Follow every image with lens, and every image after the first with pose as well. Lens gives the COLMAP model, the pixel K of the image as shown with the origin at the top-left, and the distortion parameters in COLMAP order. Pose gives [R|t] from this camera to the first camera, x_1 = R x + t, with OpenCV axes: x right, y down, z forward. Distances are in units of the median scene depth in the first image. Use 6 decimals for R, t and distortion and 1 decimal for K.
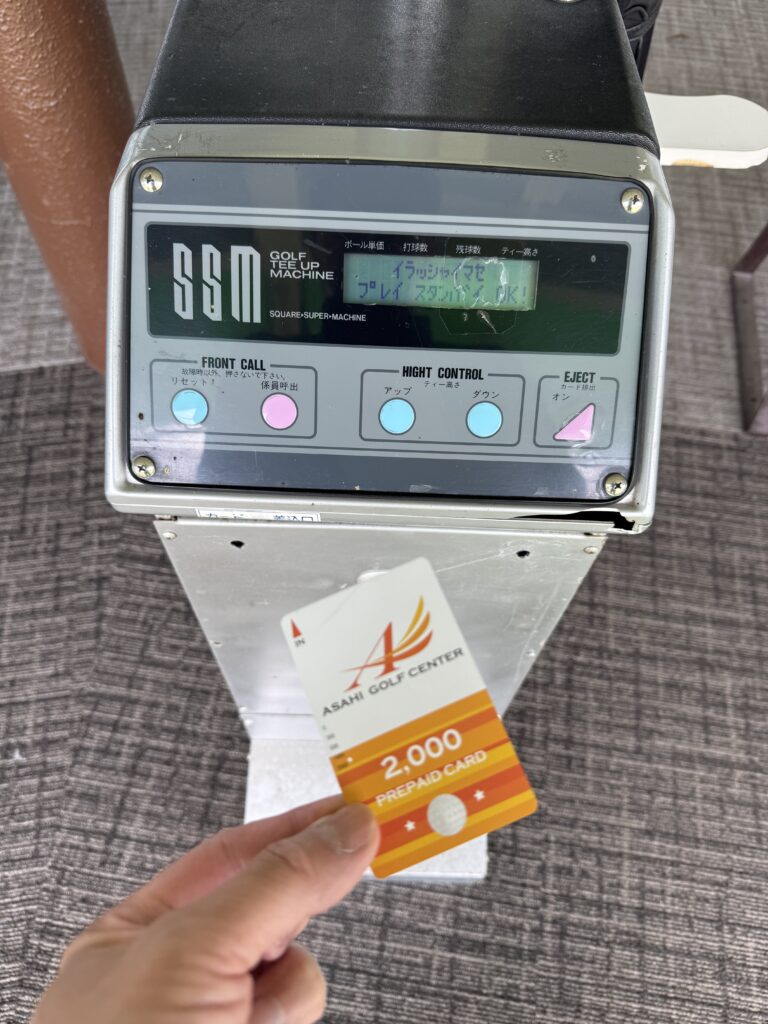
lens RADIAL K [[744.5, 0, 384.0], [0, 744.5, 512.0], [0, 0, 1]] dist [-0.024589, 0.009031]
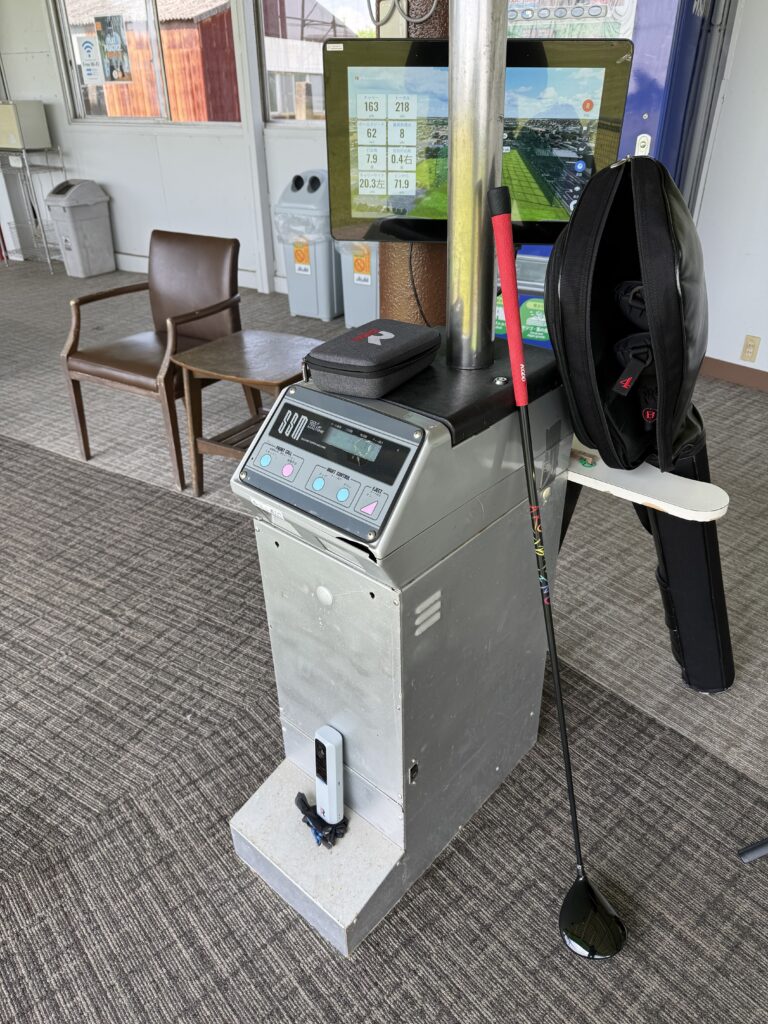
lens RADIAL K [[731.7, 0, 384.0], [0, 731.7, 512.0], [0, 0, 1]] dist [0.049215, -0.082452]
pose [[0.762542, 0.298083, -0.574175, 0.680731], [-0.524804, 0.804001, -0.279577, 0.218215], [0.378300, 0.514518, 0.769519, -0.332425]]
